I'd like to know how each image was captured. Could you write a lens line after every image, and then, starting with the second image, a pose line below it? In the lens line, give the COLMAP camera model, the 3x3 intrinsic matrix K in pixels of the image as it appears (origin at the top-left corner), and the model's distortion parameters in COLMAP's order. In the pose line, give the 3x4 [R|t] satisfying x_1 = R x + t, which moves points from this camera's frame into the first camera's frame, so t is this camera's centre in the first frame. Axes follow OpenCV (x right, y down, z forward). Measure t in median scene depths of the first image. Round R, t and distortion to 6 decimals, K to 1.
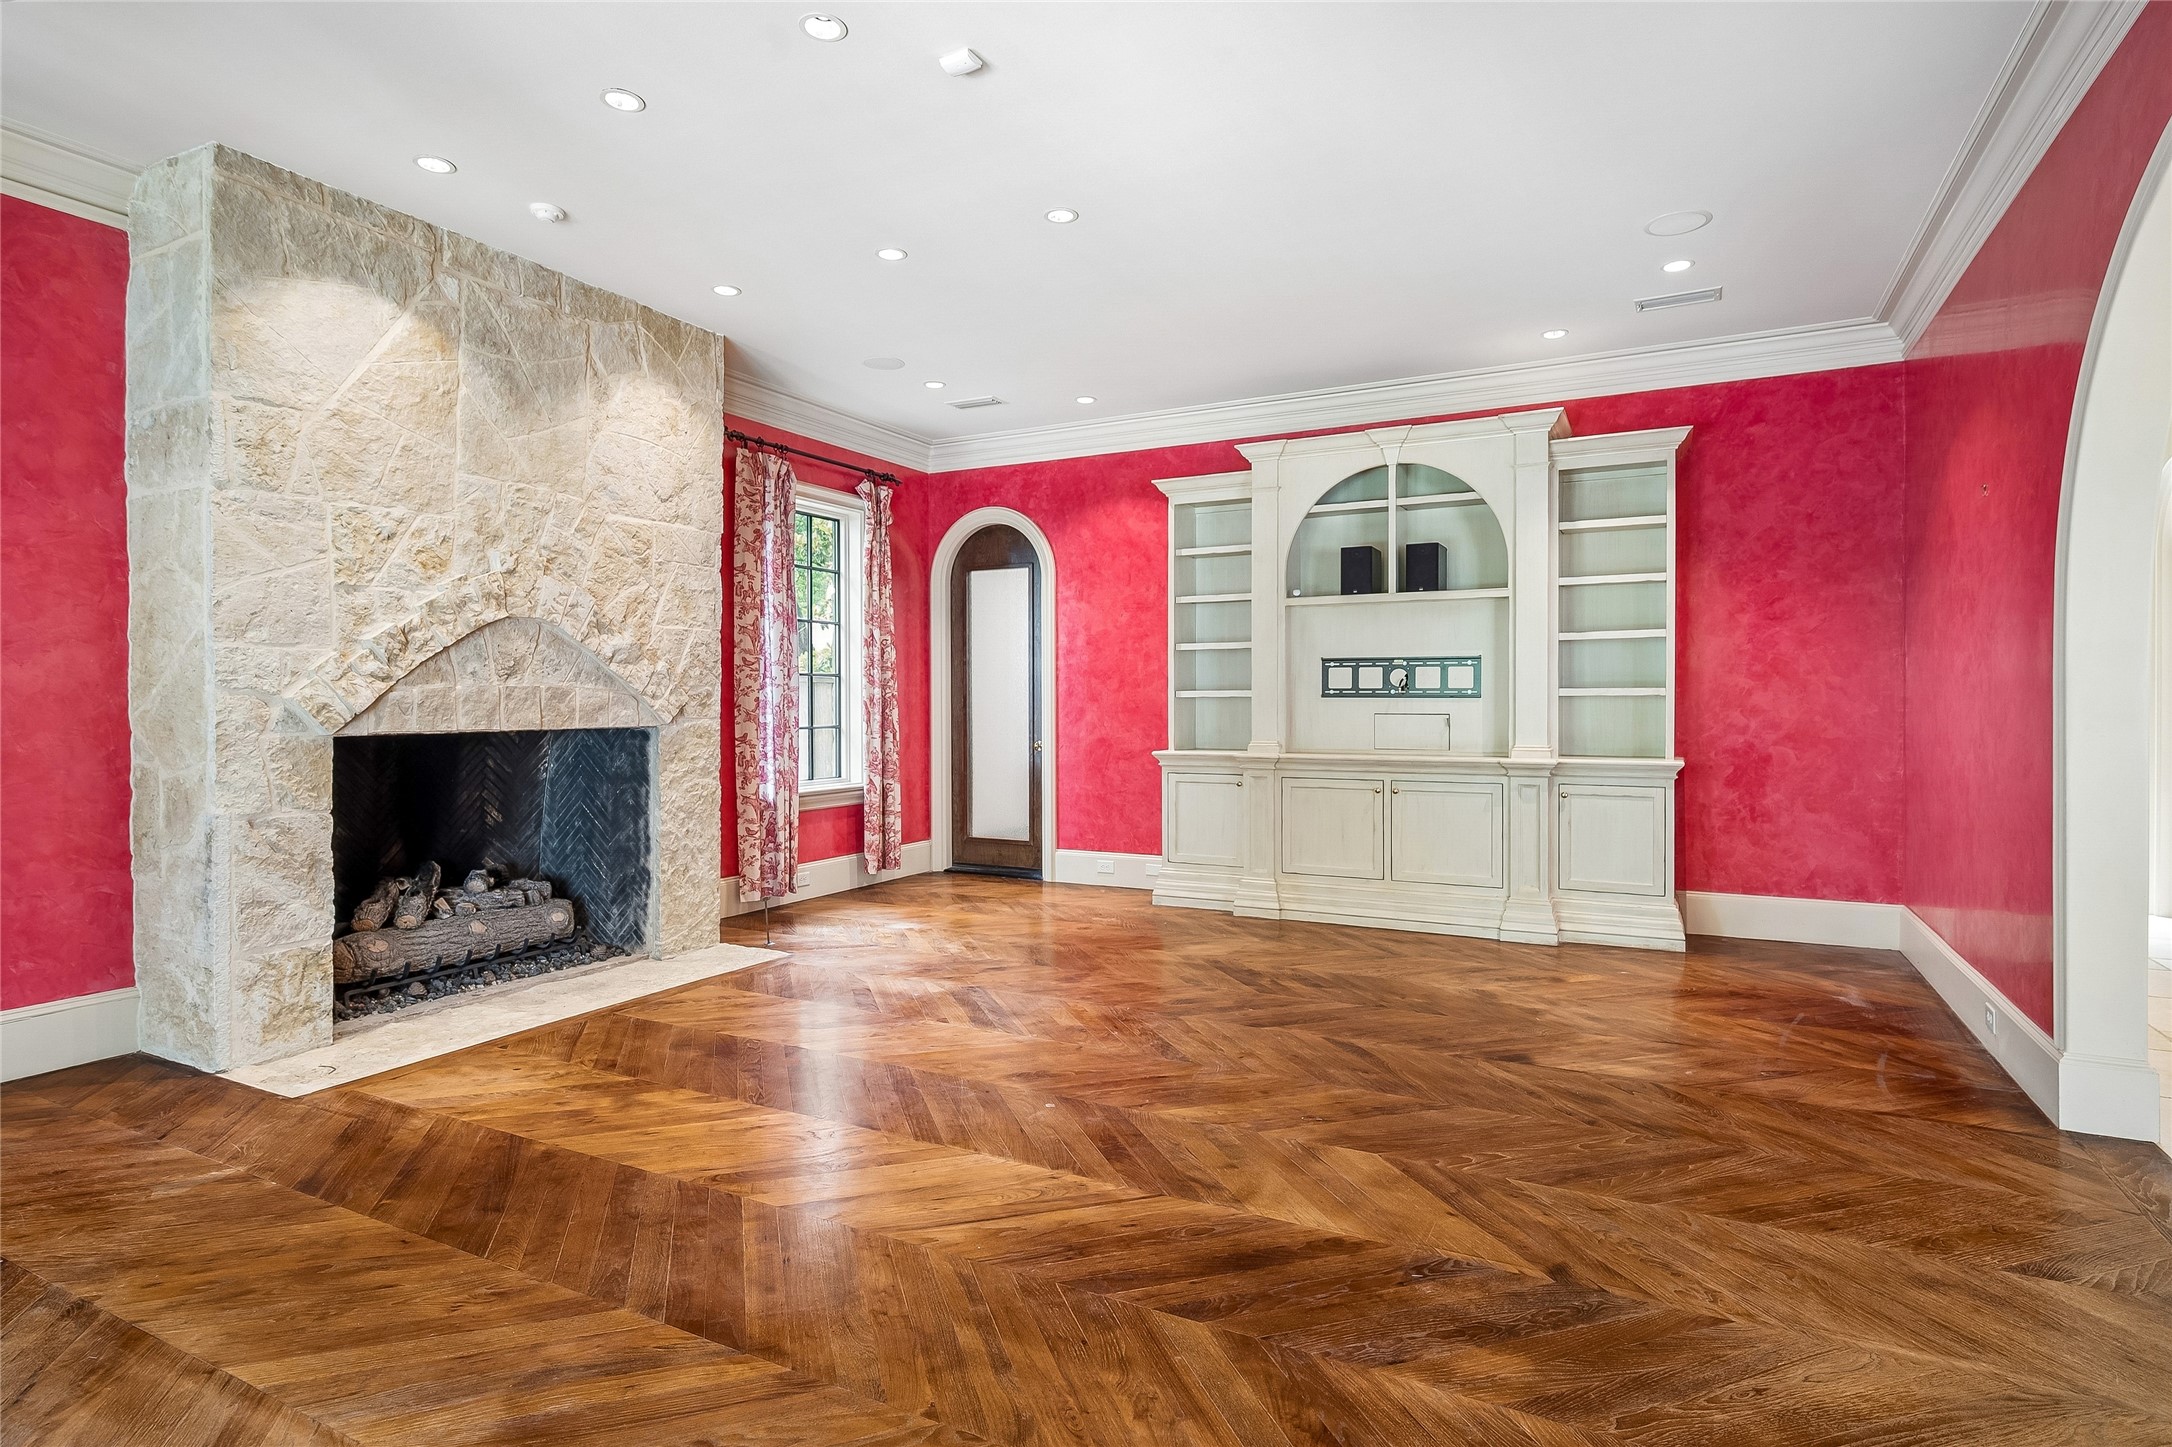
lens RADIAL K [[1118.3, 0, 1083.2], [0, 1118.3, 720.1], [0, 0, 1]] dist [0.003876, -0.001955]
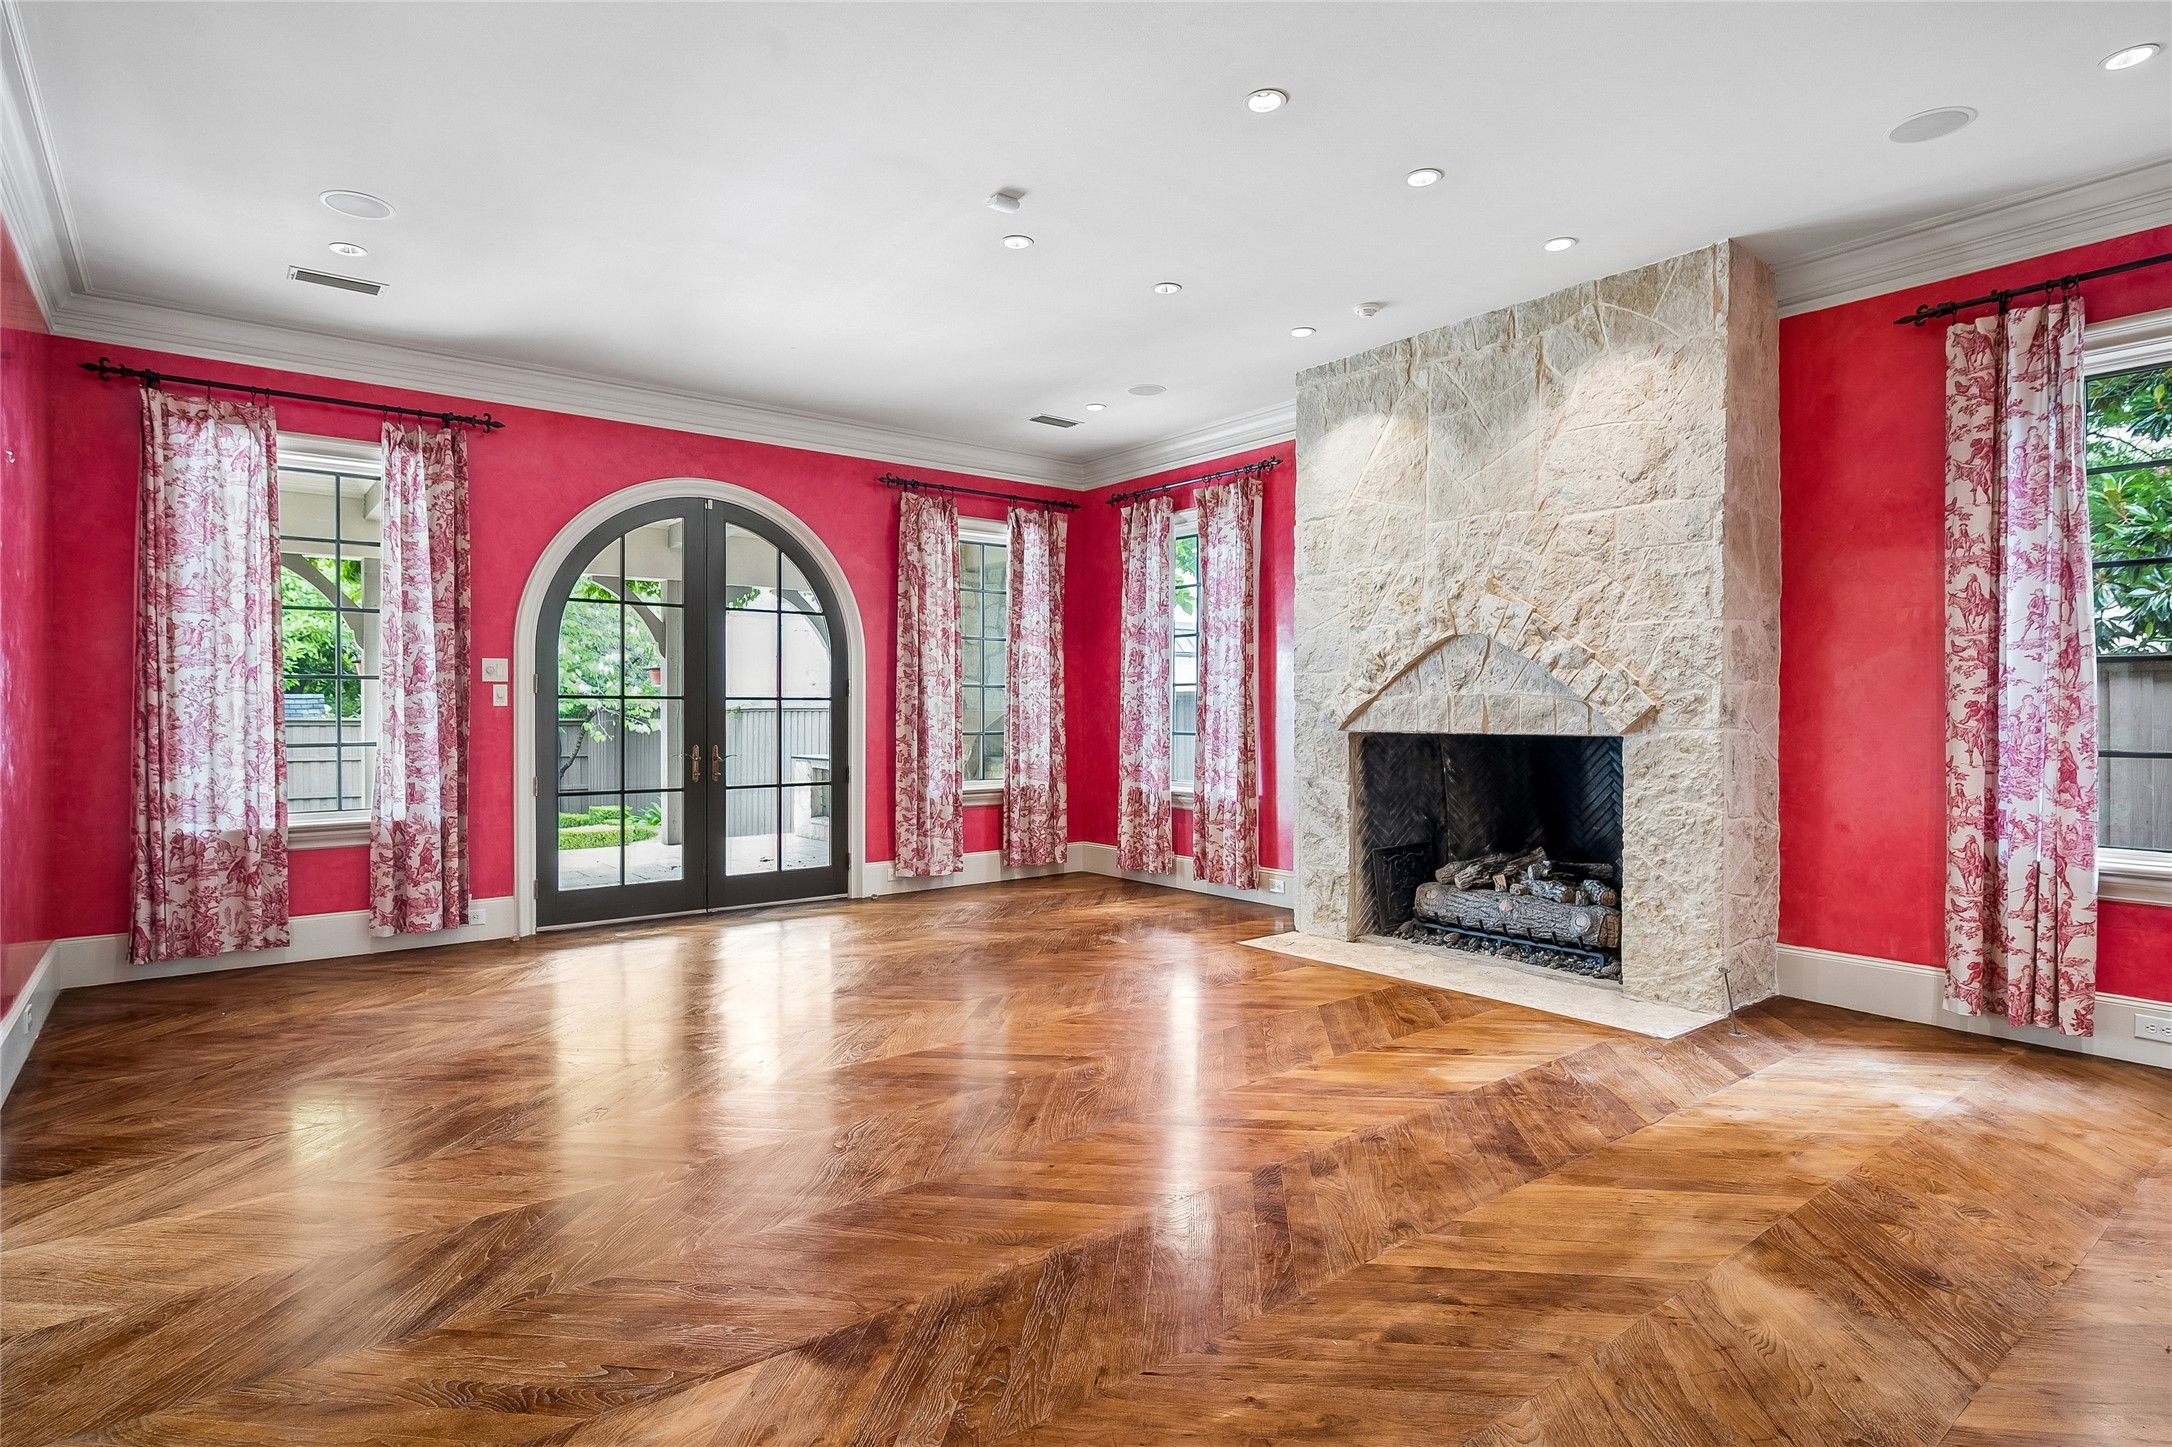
lens RADIAL K [[1118.3, 0, 1086.6], [0, 1118.3, 720.2], [0, 0, 1]] dist [0.003876, -0.001955]
pose [[-0.400640, 0.011805, -0.916159, 0.681189], [-0.012581, 0.999752, 0.018384, -0.019967], [0.916149, 0.018892, -0.400392, 1.072674]]
